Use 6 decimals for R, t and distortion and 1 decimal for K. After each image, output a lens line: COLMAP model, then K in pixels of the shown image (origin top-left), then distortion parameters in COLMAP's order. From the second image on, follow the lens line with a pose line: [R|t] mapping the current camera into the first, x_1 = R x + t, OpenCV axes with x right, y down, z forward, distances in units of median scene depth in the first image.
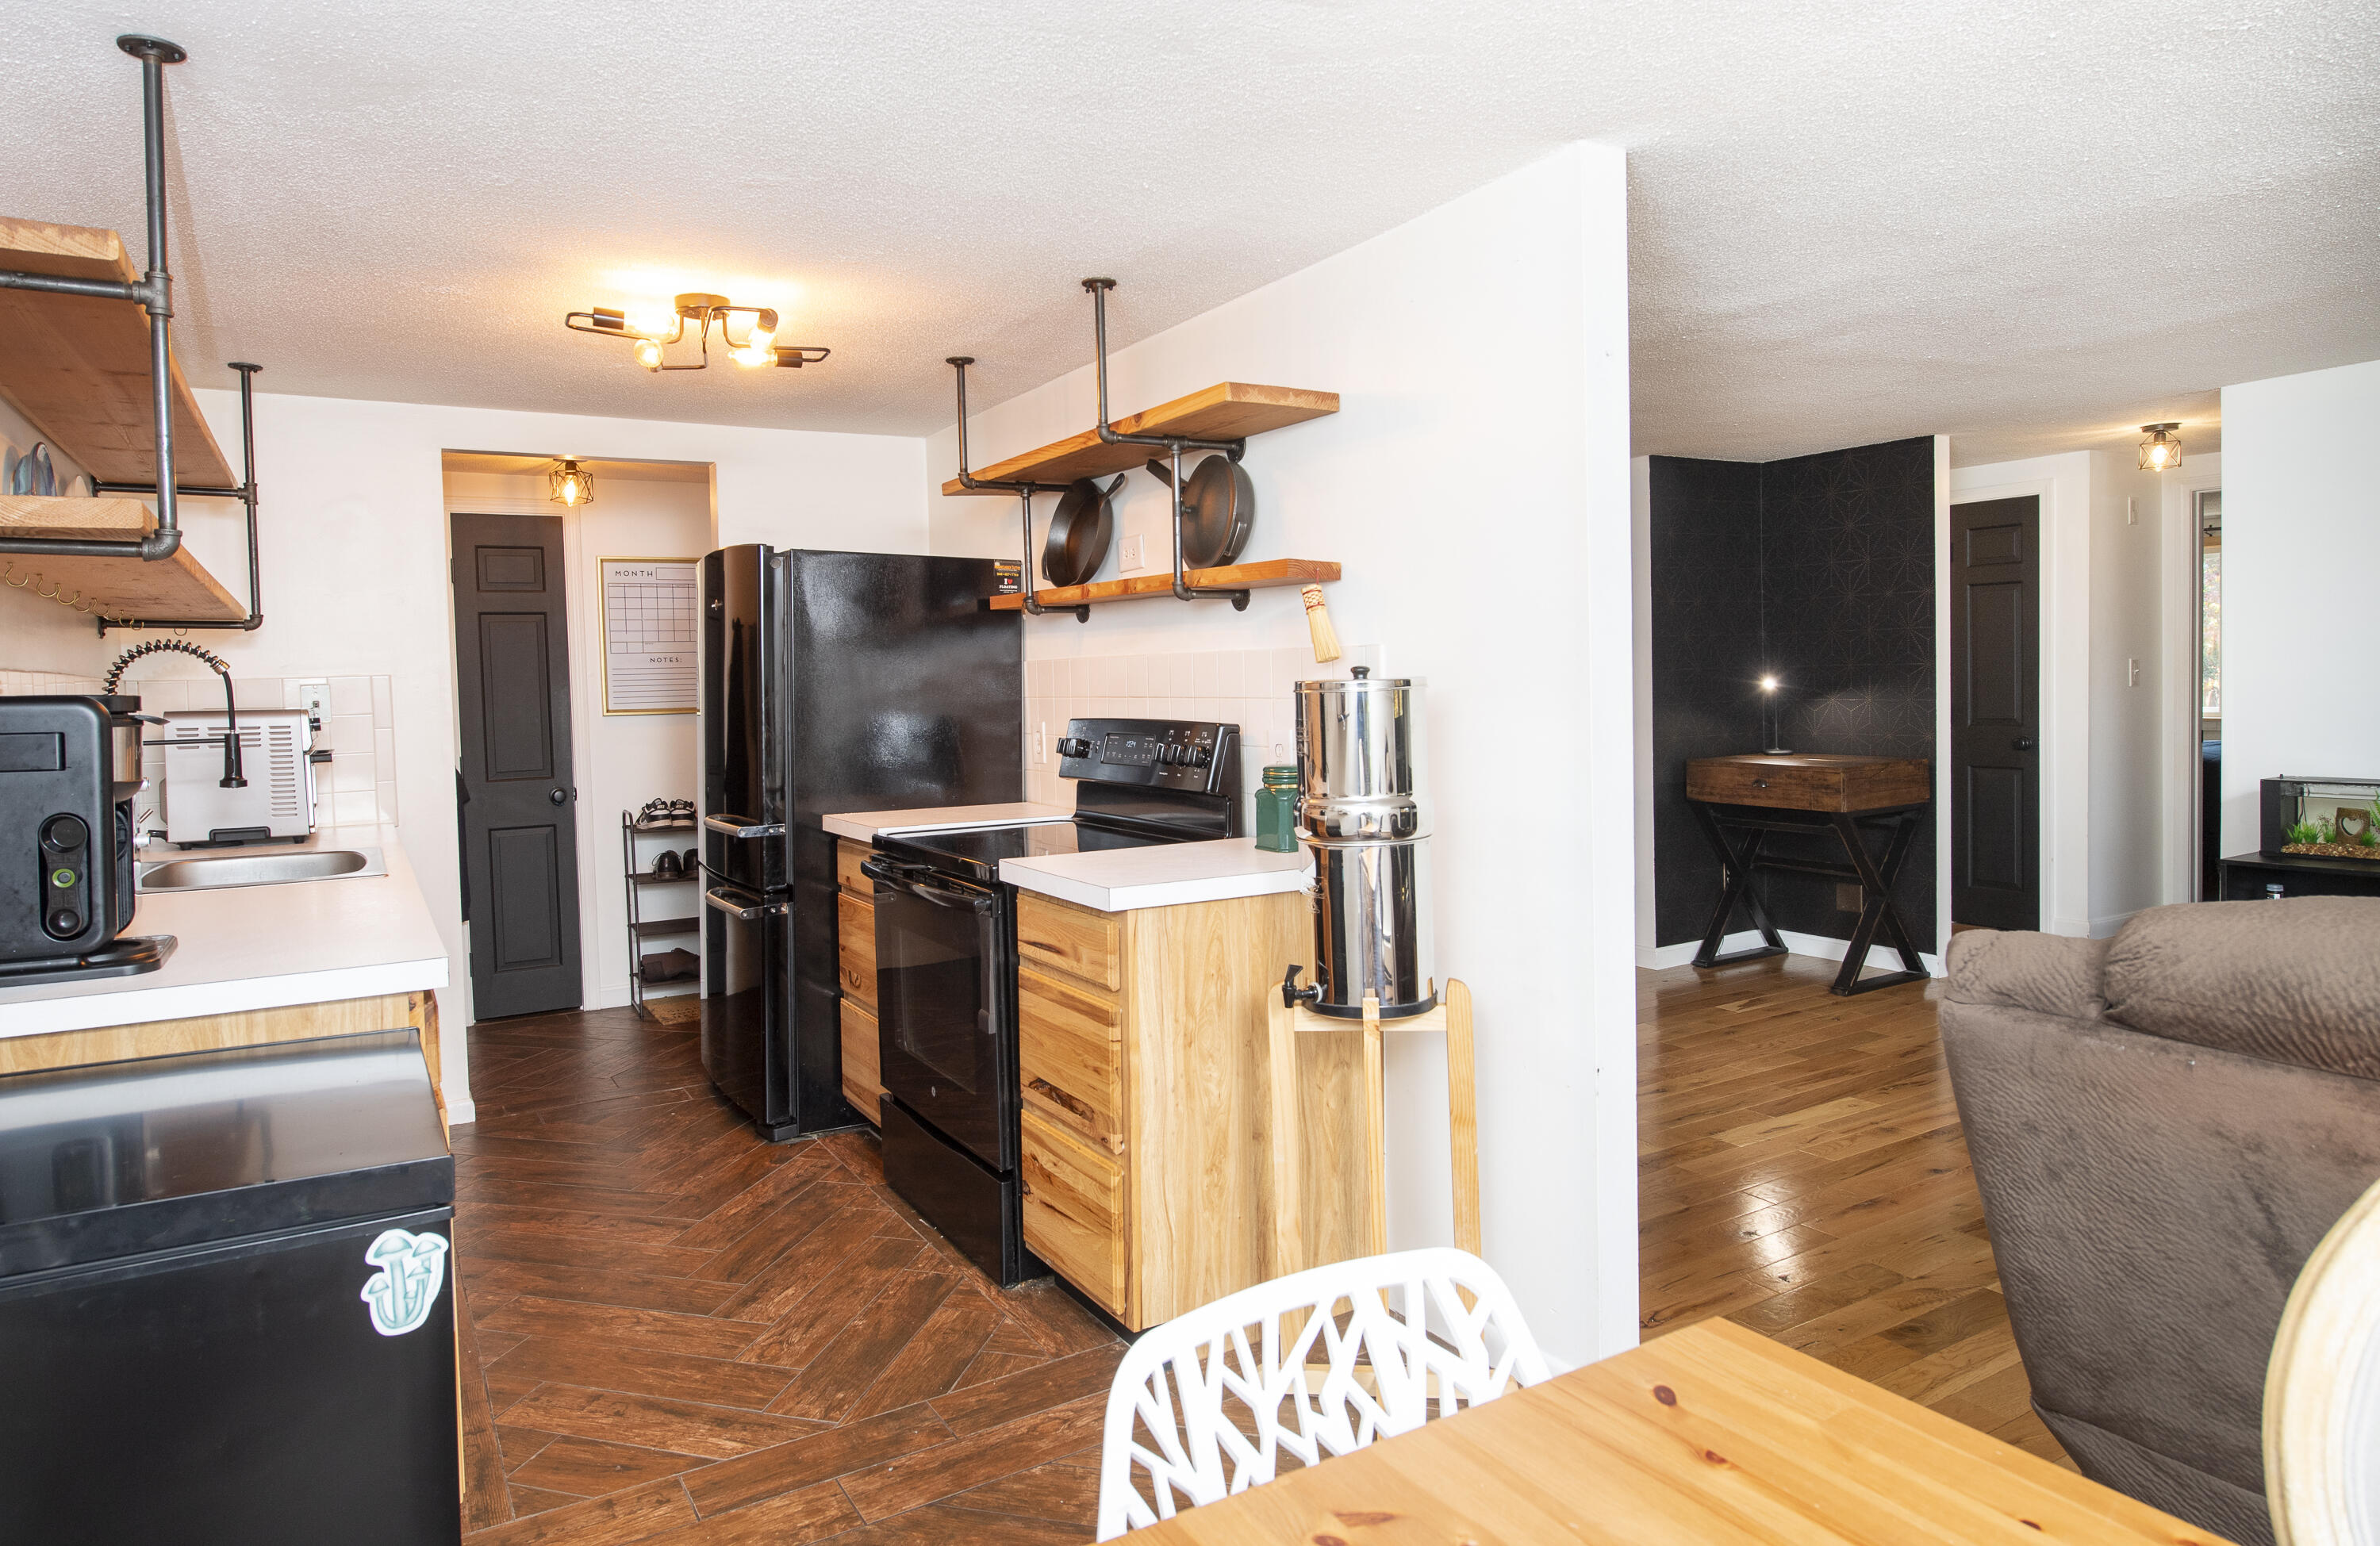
lens RADIAL K [[1375.7, 0, 1164.6], [0, 1375.7, 697.4], [0, 0, 1]] dist [-0.004417, 0.000438]
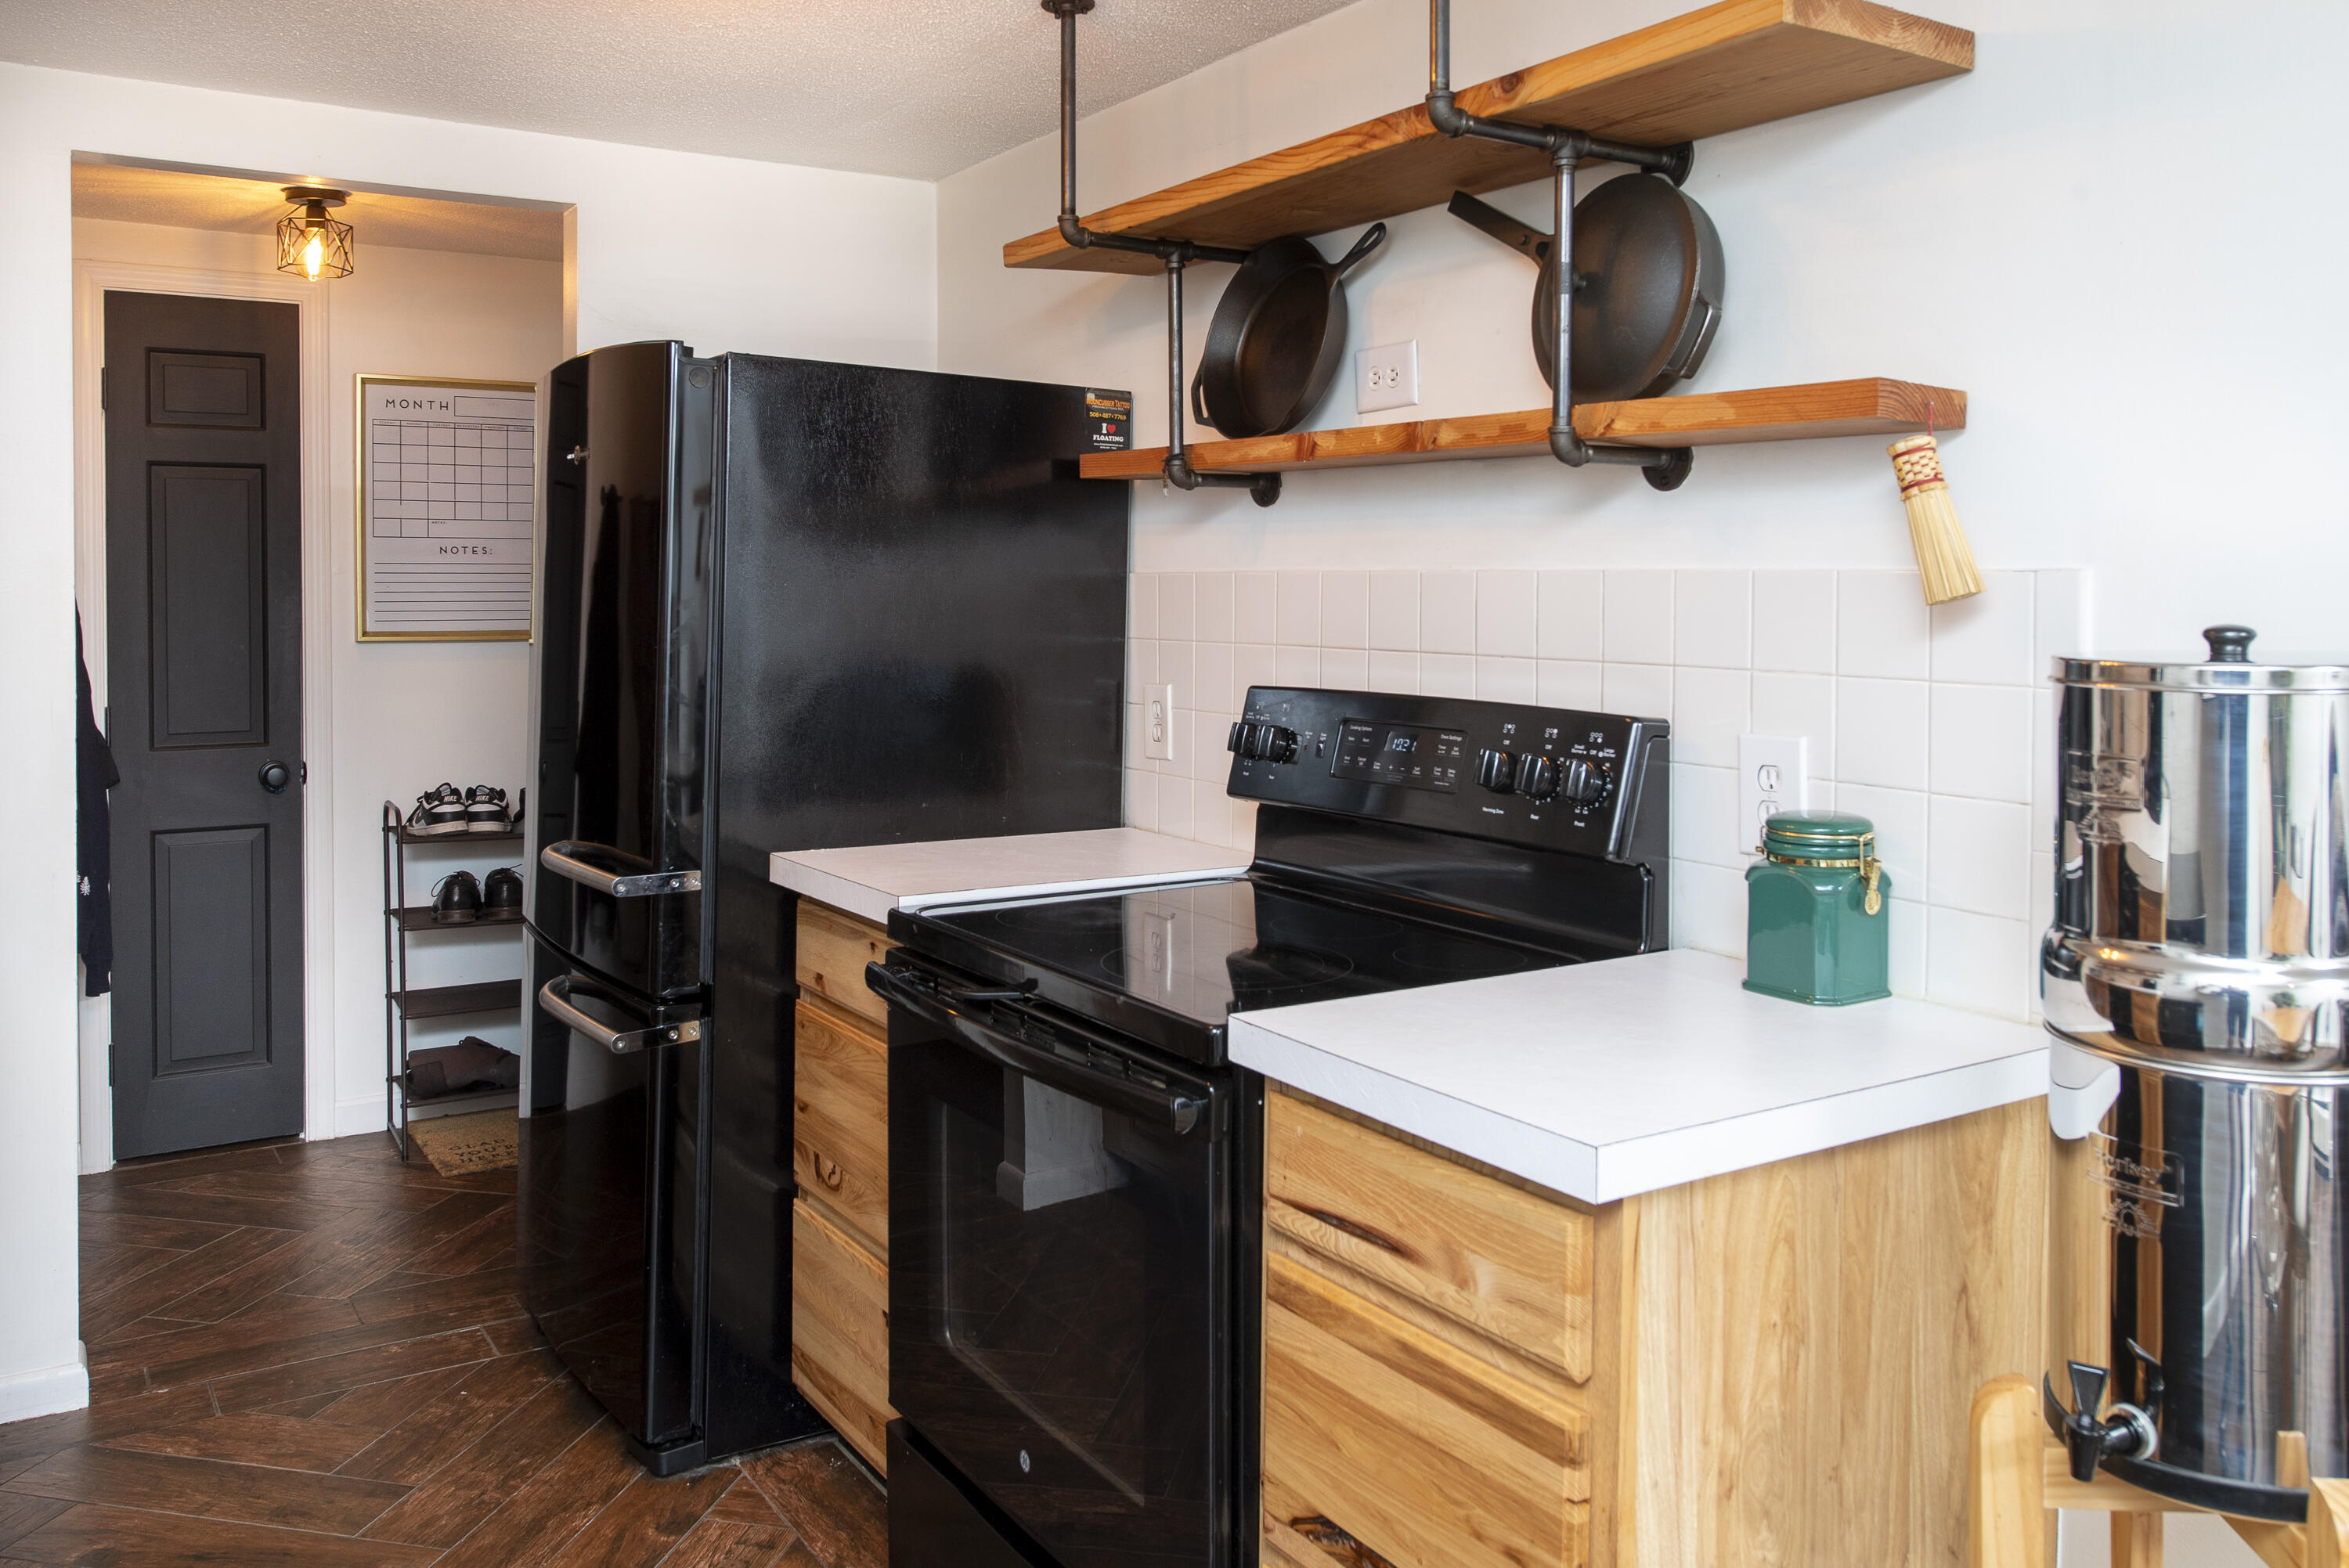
lens RADIAL K [[1851.5, 0, 1194.1], [0, 1851.5, 579.5], [0, 0, 1]] dist [-0.007655, 0.008789]
pose [[0.998914, 0.027083, 0.037905, -0.117110], [-0.026355, 0.999461, -0.019572, -0.010924], [-0.038414, 0.018551, 0.999090, 0.281384]]
